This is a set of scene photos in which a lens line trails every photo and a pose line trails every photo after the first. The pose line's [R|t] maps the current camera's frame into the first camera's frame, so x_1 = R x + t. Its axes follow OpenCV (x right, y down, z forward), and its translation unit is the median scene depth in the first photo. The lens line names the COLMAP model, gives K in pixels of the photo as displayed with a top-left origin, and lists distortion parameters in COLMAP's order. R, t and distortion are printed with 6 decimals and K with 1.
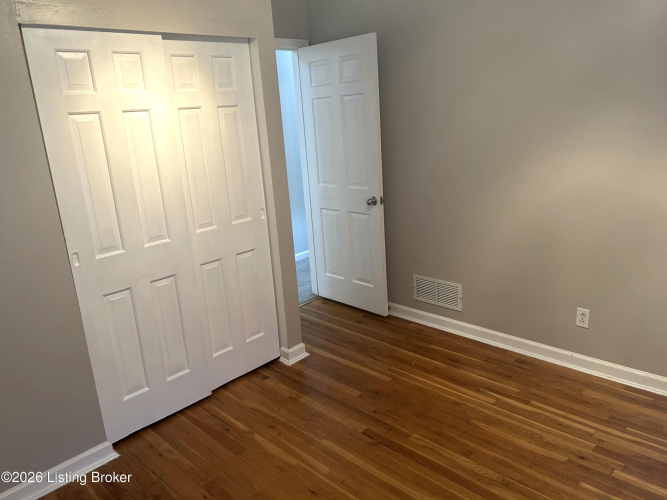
lens RADIAL K [[505.3, 0, 333.5], [0, 505.3, 250.0], [0, 0, 1]] dist [0.021018, 0.005706]
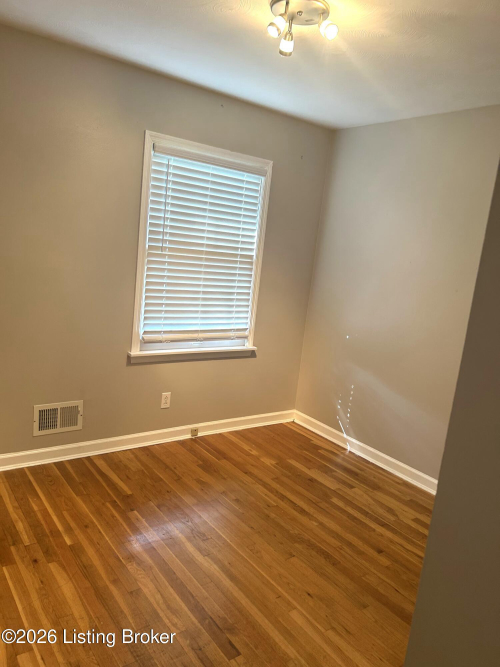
lens RADIAL K [[505.3, 0, 250.0], [0, 505.3, 333.5], [0, 0, 1]] dist [0.021018, 0.005706]
pose [[-0.983808, -0.074280, 0.163108, -0.047041], [0.002737, 0.903740, 0.428072, -0.398492], [-0.179205, 0.421587, -0.888904, 1.585236]]
